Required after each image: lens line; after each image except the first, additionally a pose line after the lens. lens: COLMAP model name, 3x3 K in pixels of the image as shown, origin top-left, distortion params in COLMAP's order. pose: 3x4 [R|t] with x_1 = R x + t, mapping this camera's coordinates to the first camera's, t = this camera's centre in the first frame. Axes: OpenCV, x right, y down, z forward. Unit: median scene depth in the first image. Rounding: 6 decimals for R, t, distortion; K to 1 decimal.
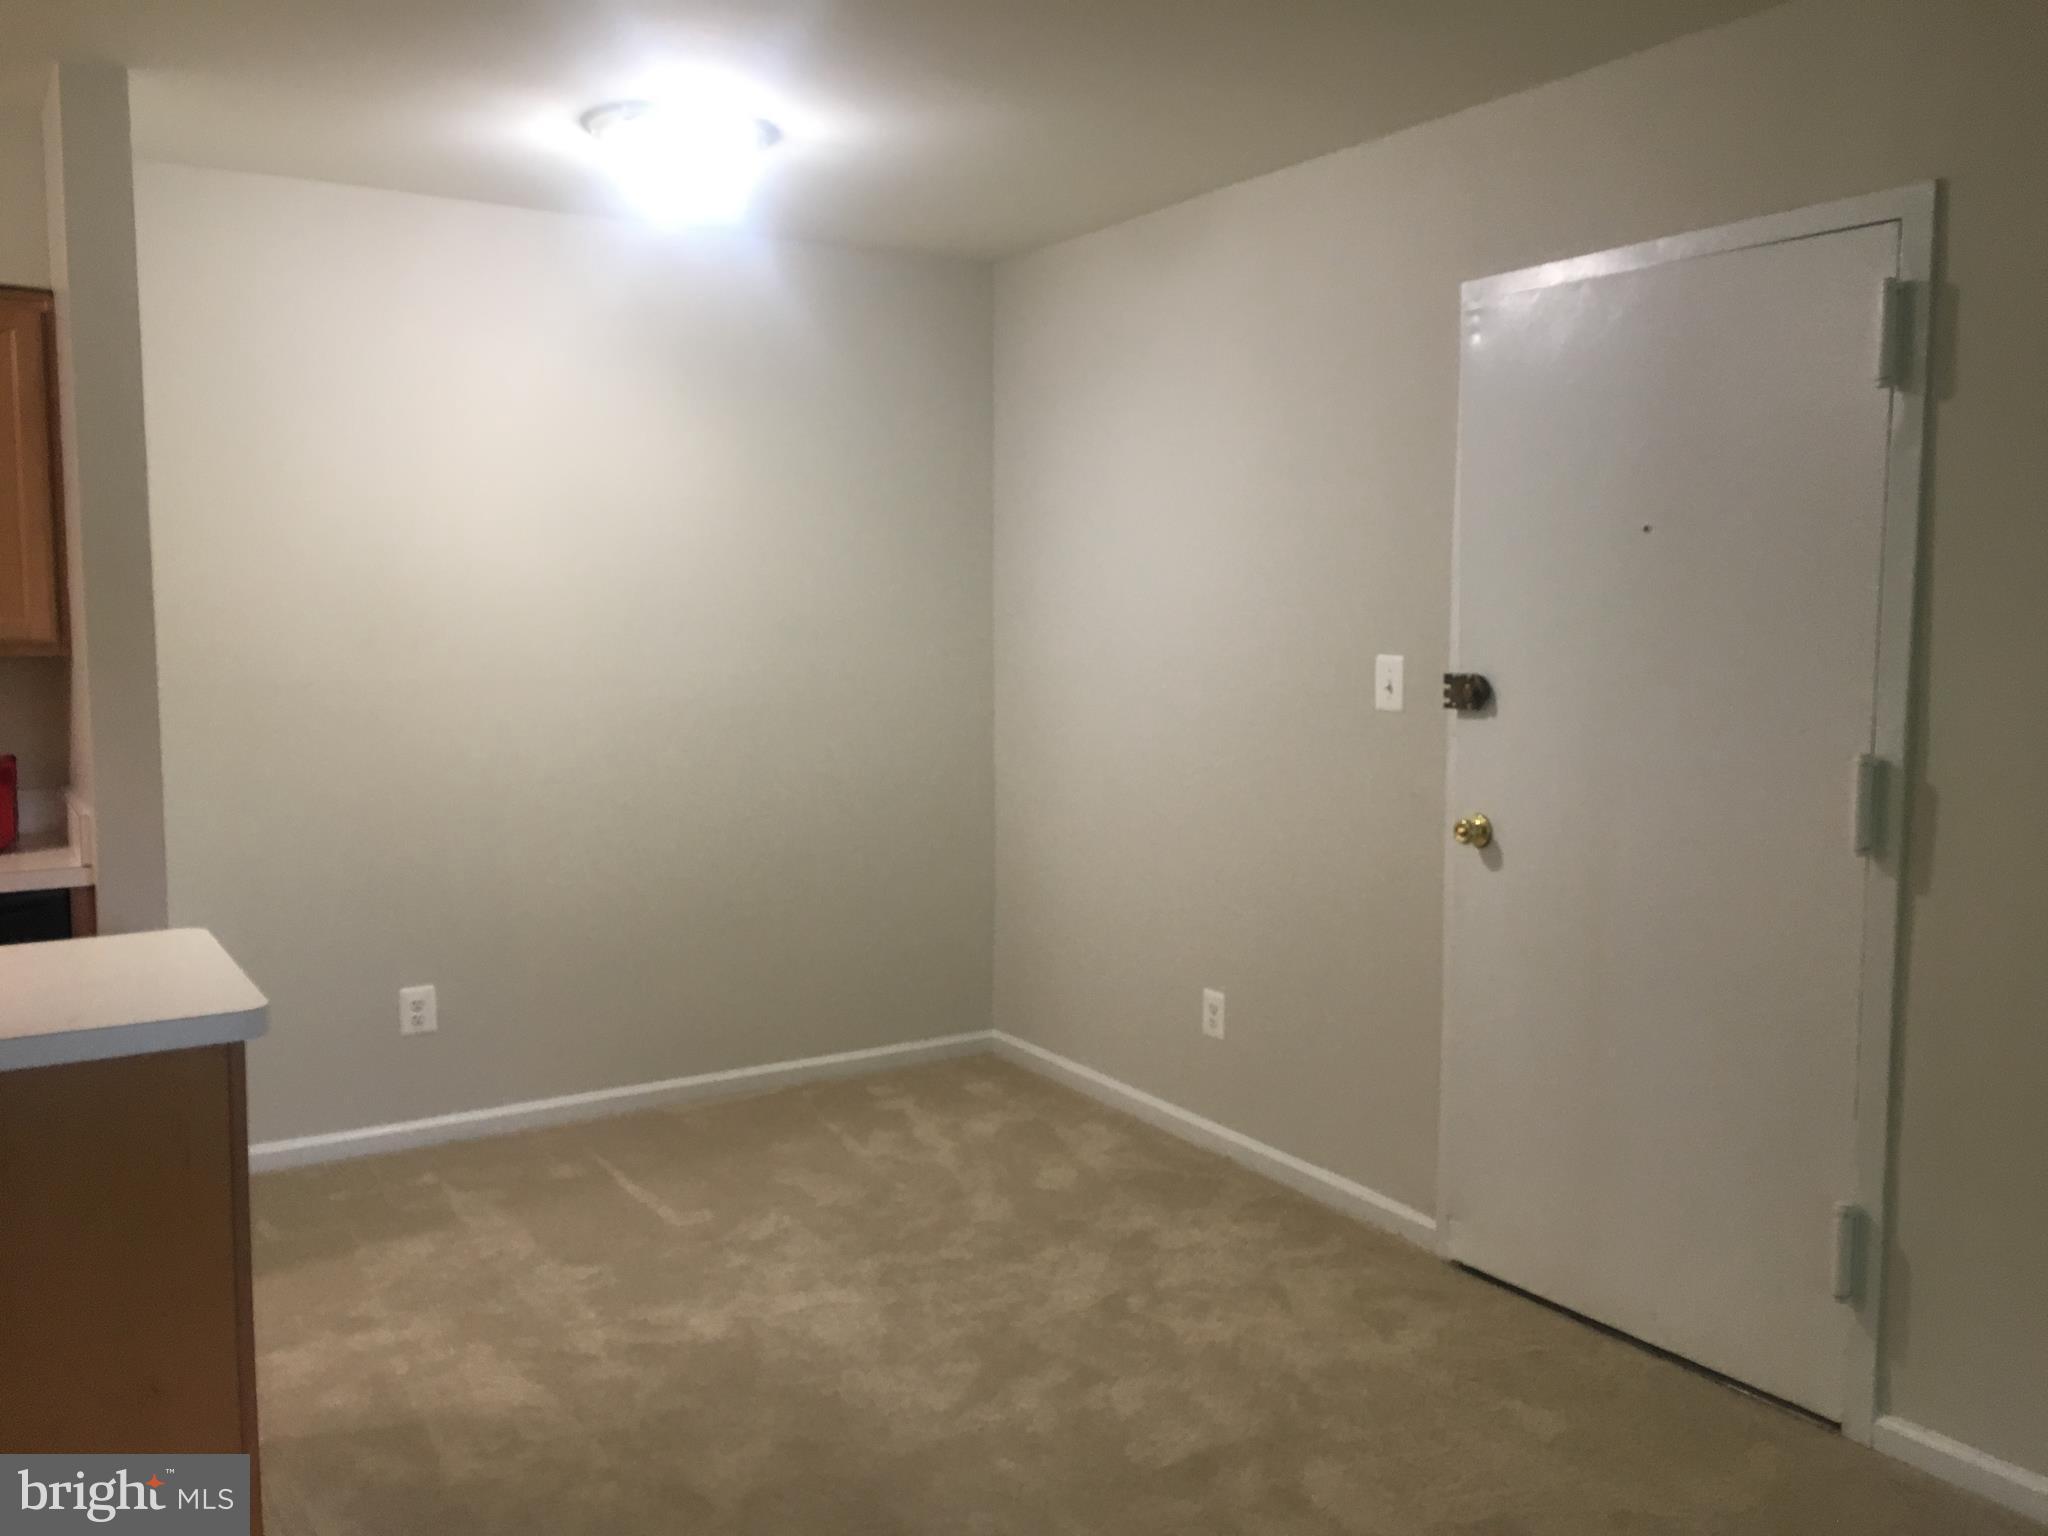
lens RADIAL K [[1728.4, 0, 1024.8], [0, 1728.4, 758.8], [0, 0, 1]] dist [0.041777, -0.034258]
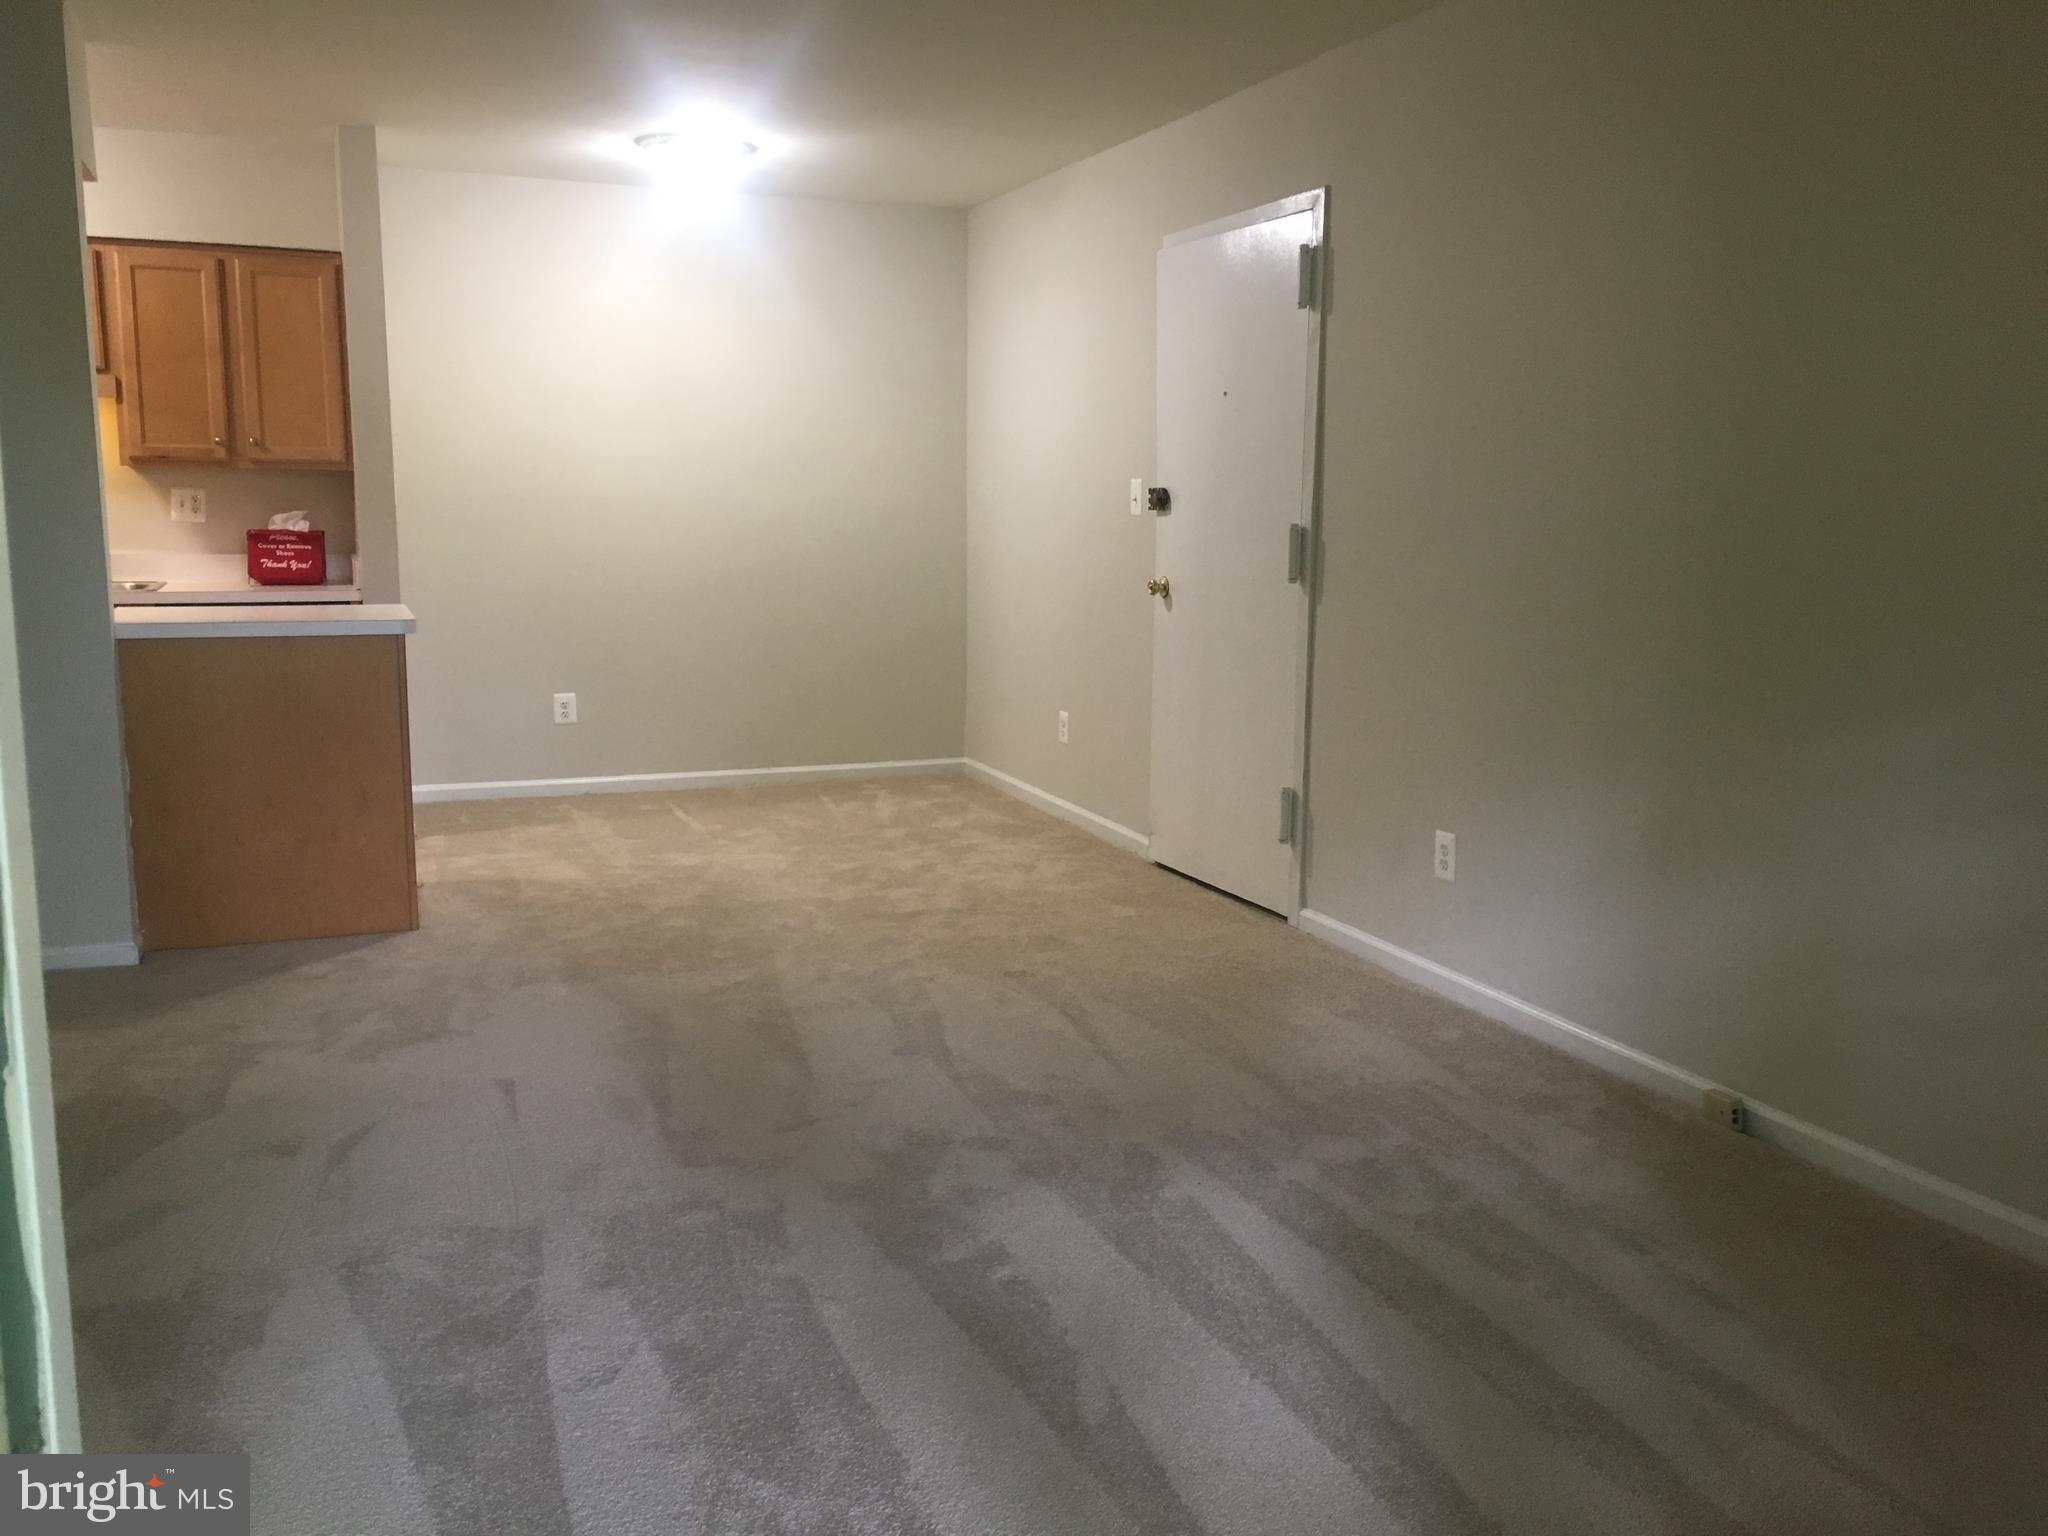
lens RADIAL K [[1728.4, 0, 1026.6], [0, 1728.4, 770.3], [0, 0, 1]] dist [0.041777, -0.034258]
pose [[0.985258, 0.036526, -0.167132, 0.407185], [-0.025467, 0.997371, 0.067842, 0.104203], [0.169171, -0.062586, 0.983598, -0.592768]]
